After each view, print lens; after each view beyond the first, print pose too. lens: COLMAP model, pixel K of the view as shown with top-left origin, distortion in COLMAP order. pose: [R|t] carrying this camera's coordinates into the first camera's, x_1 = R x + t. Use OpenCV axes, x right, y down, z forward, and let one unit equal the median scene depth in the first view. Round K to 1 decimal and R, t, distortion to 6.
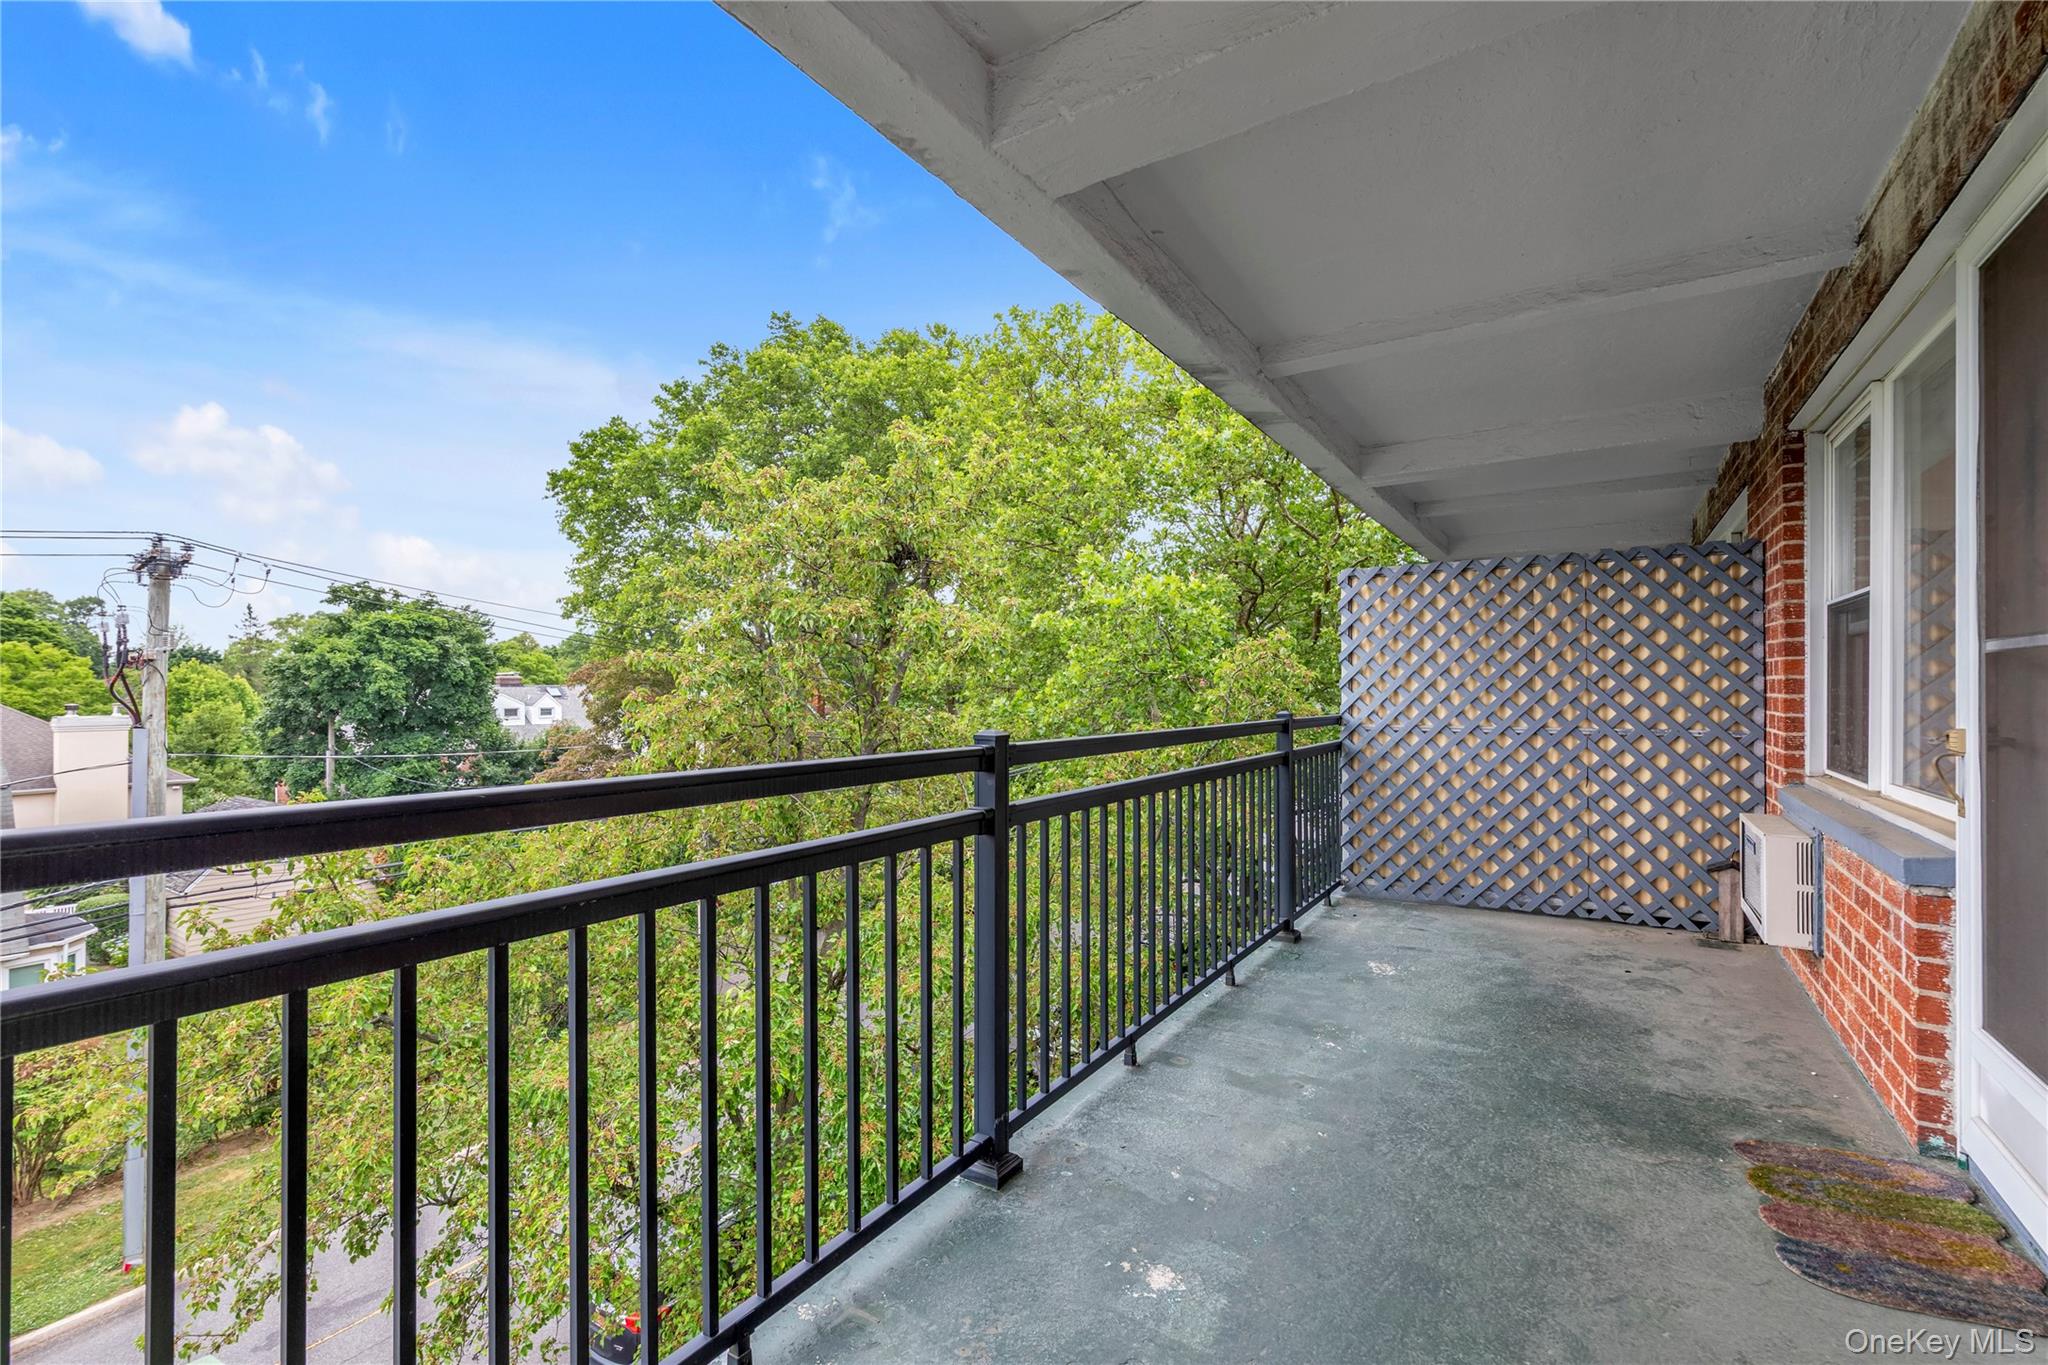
lens RADIAL K [[889.7, 0, 1024.0], [0, 889.7, 682.5], [0, 0, 1]] dist [-0.000282, 0.000155]
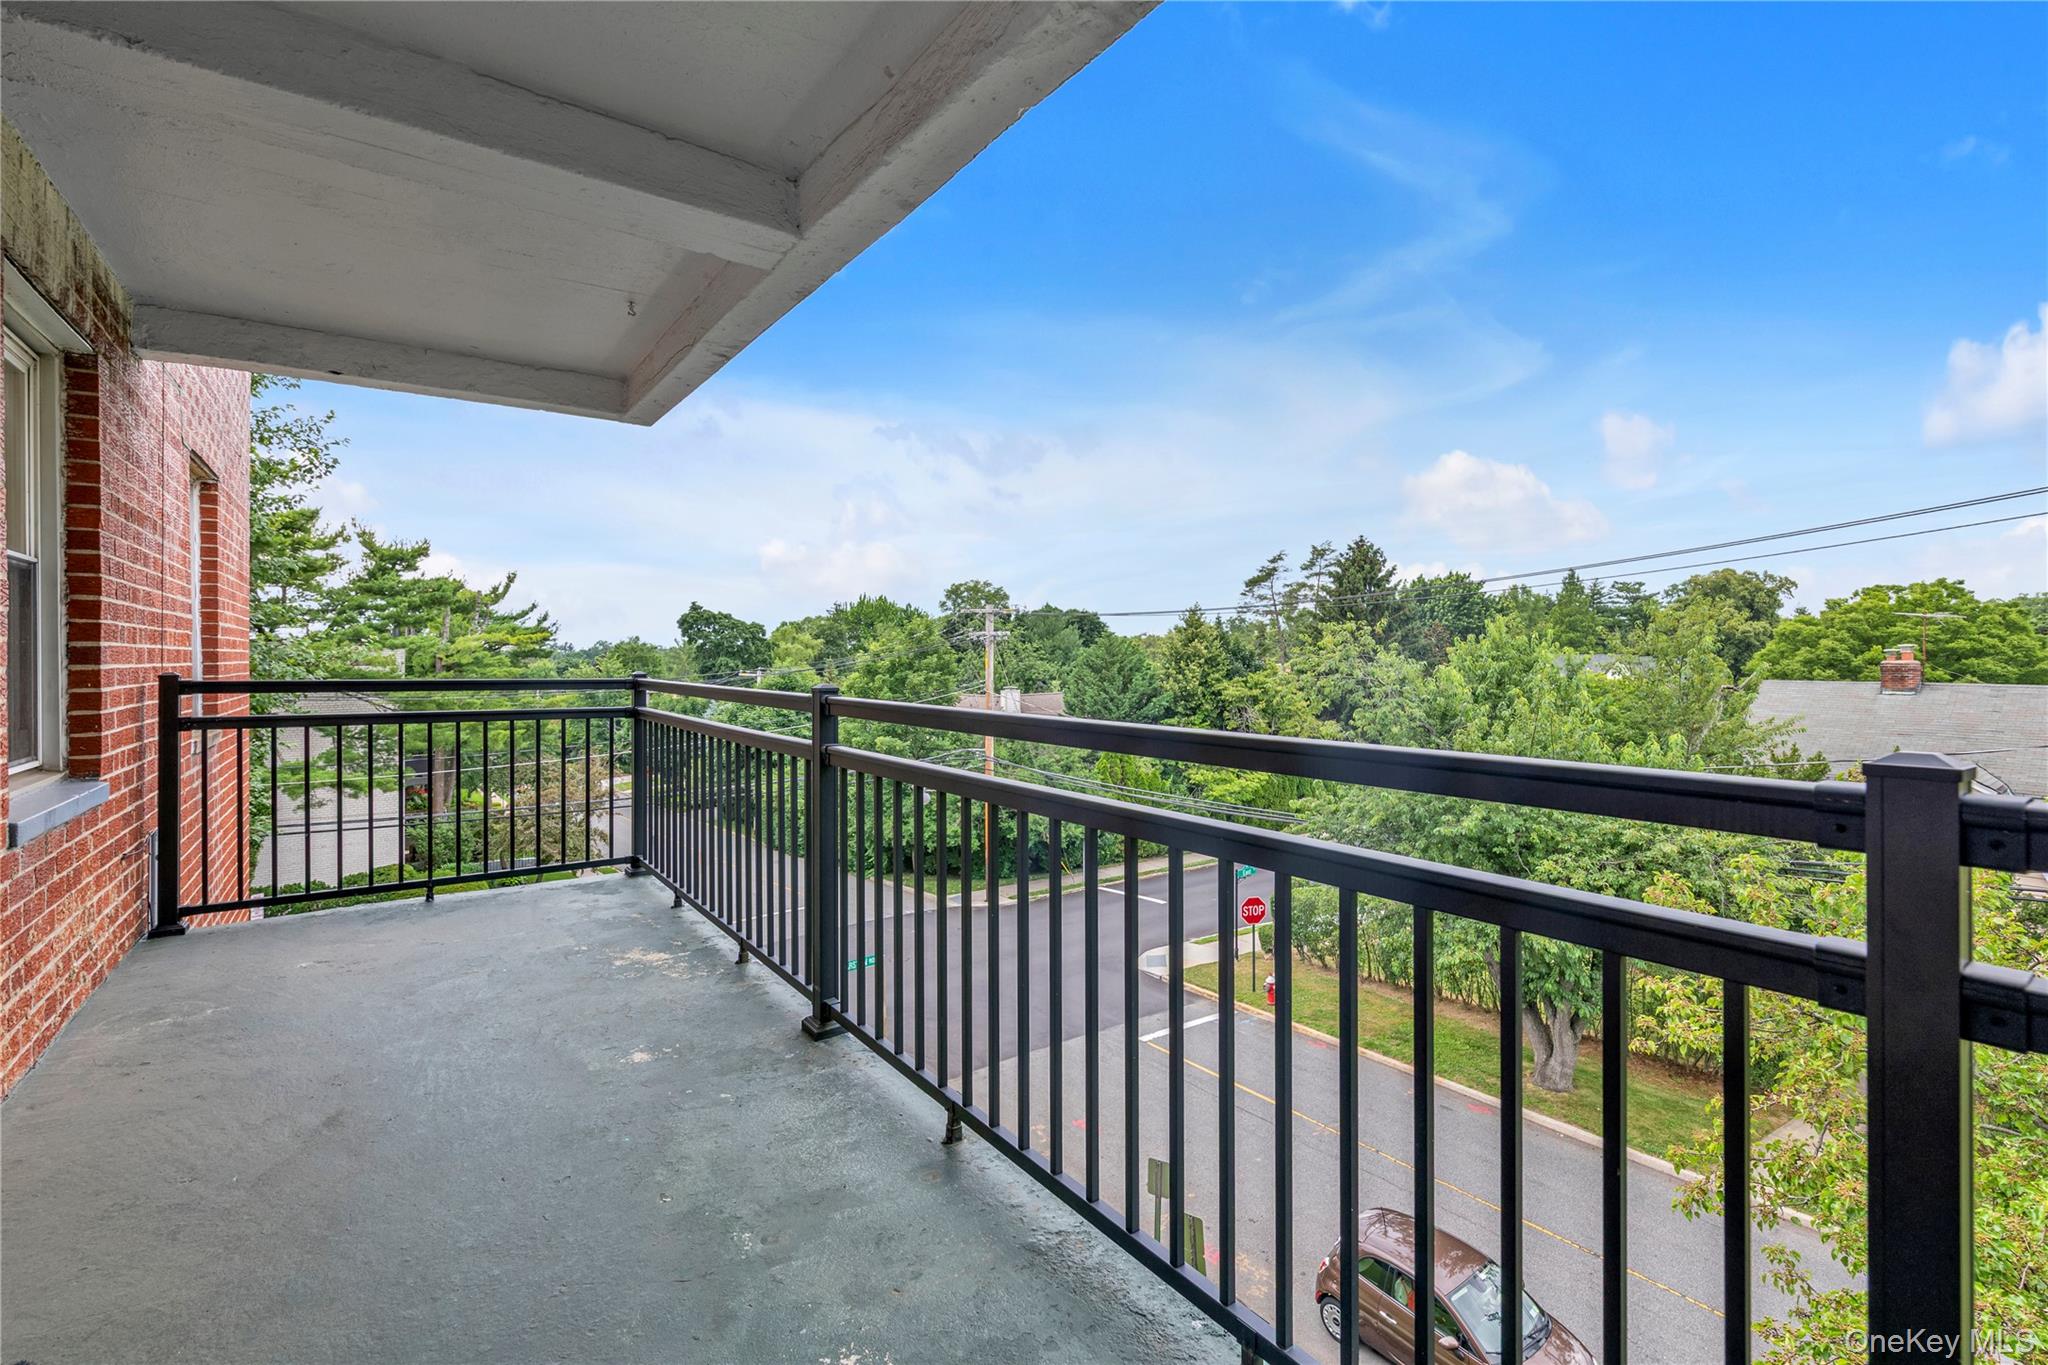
lens RADIAL K [[889.7, 0, 1024.0], [0, 889.7, 682.5], [0, 0, 1]] dist [-0.000282, 0.000155]
pose [[-0.374340, -0.000100, -0.927292, 0.613899], [-0.003031, 0.999995, 0.001115, 0.031119], [0.927287, 0.003228, -0.374338, 1.034305]]
